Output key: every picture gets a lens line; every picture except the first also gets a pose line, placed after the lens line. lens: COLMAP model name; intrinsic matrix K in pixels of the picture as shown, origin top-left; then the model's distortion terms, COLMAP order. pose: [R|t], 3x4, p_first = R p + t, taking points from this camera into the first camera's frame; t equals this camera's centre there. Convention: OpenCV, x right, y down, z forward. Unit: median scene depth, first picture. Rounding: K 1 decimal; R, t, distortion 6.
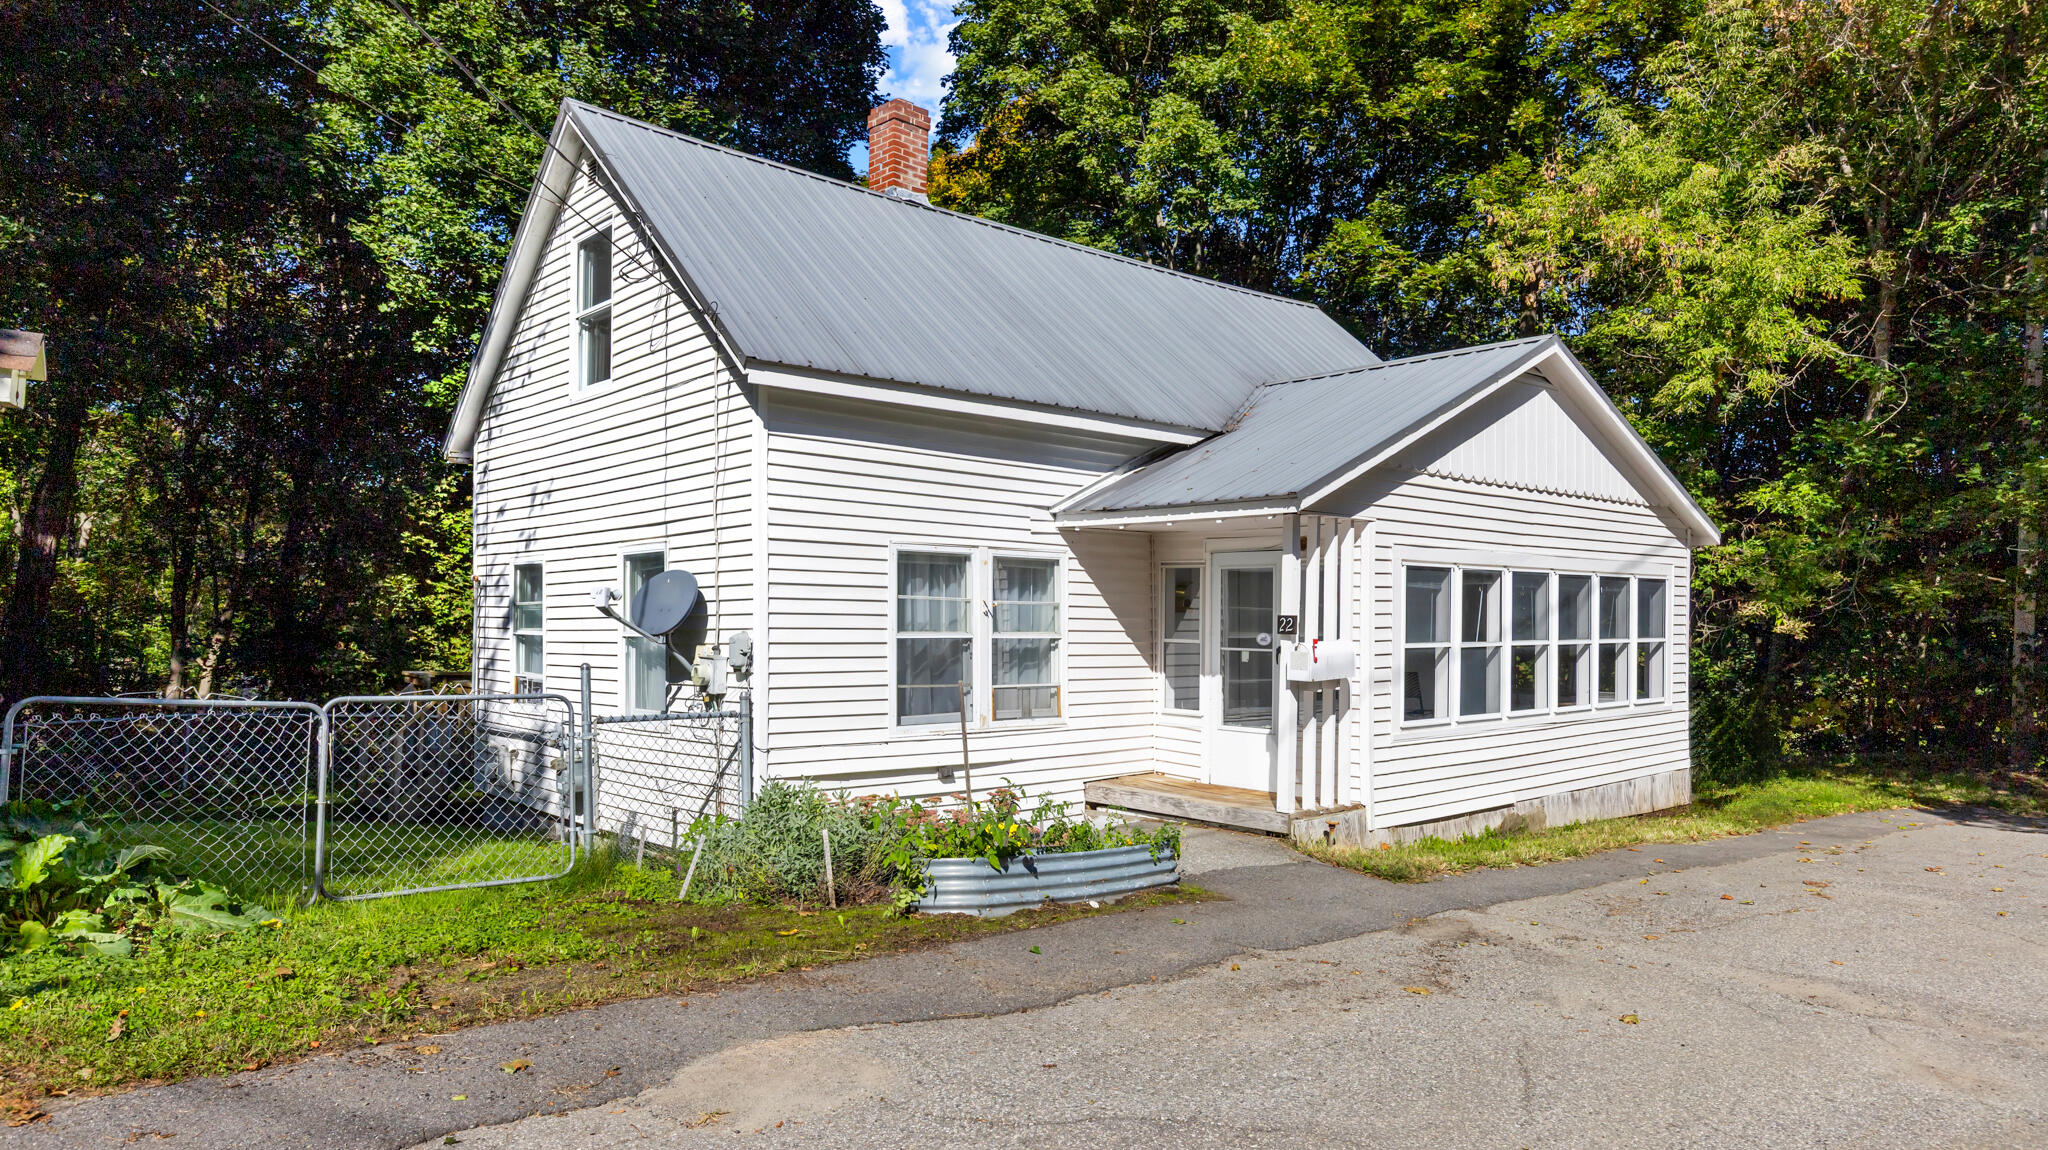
lens RADIAL K [[1321.5, 0, 1024.0], [0, 1321.5, 575.0], [0, 0, 1]] dist [-0.000279, 0.000094]
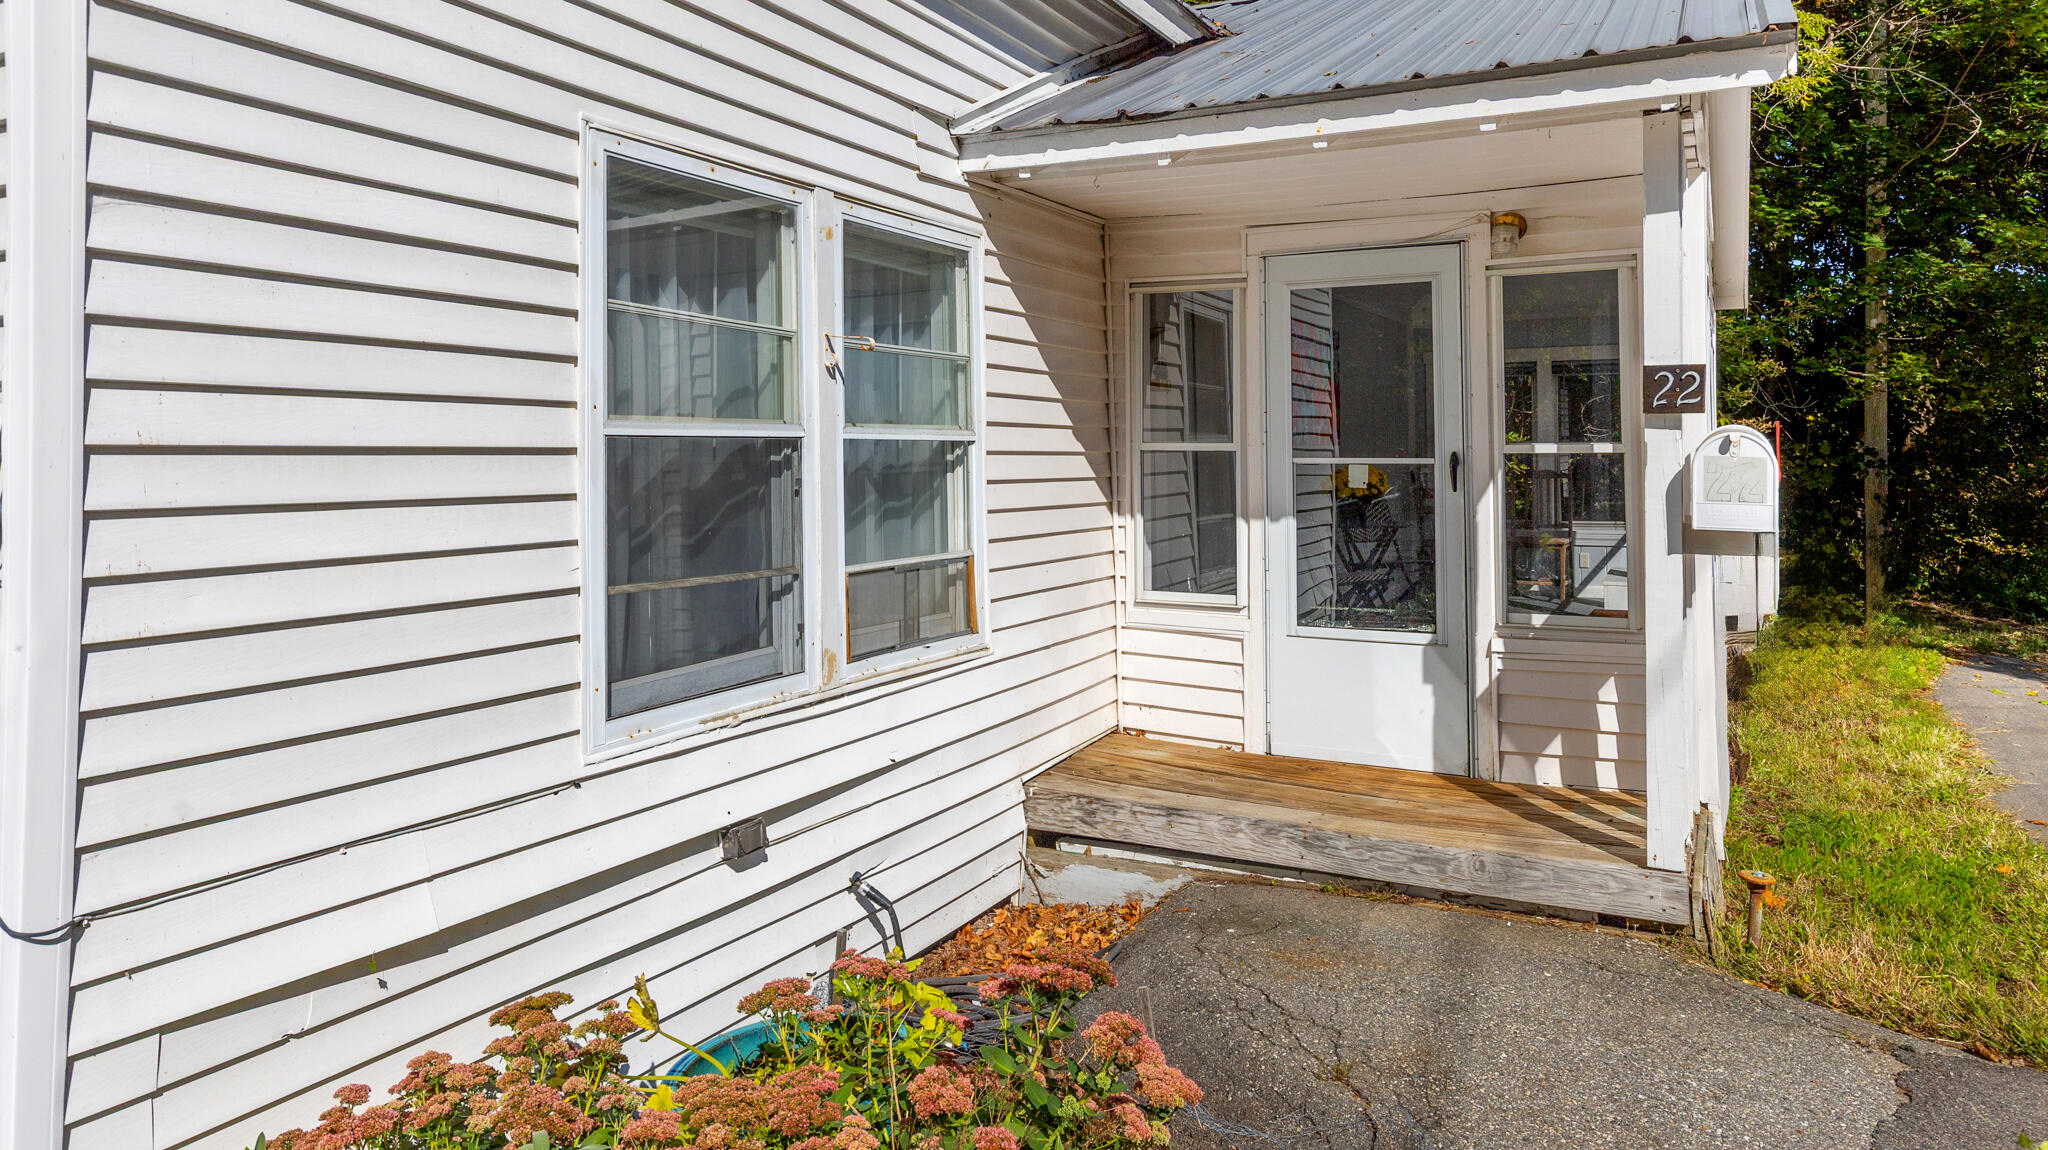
lens RADIAL K [[1297.1, 0, 1031.2], [0, 1297.1, 404.7], [0, 0, 1]] dist [-0.000037, -0.000228]
pose [[0.931009, 0.002013, 0.364992, -0.103536], [-0.002055, 0.999998, -0.000274, 0.036576], [-0.364991, -0.000495, 0.931011, 0.615417]]
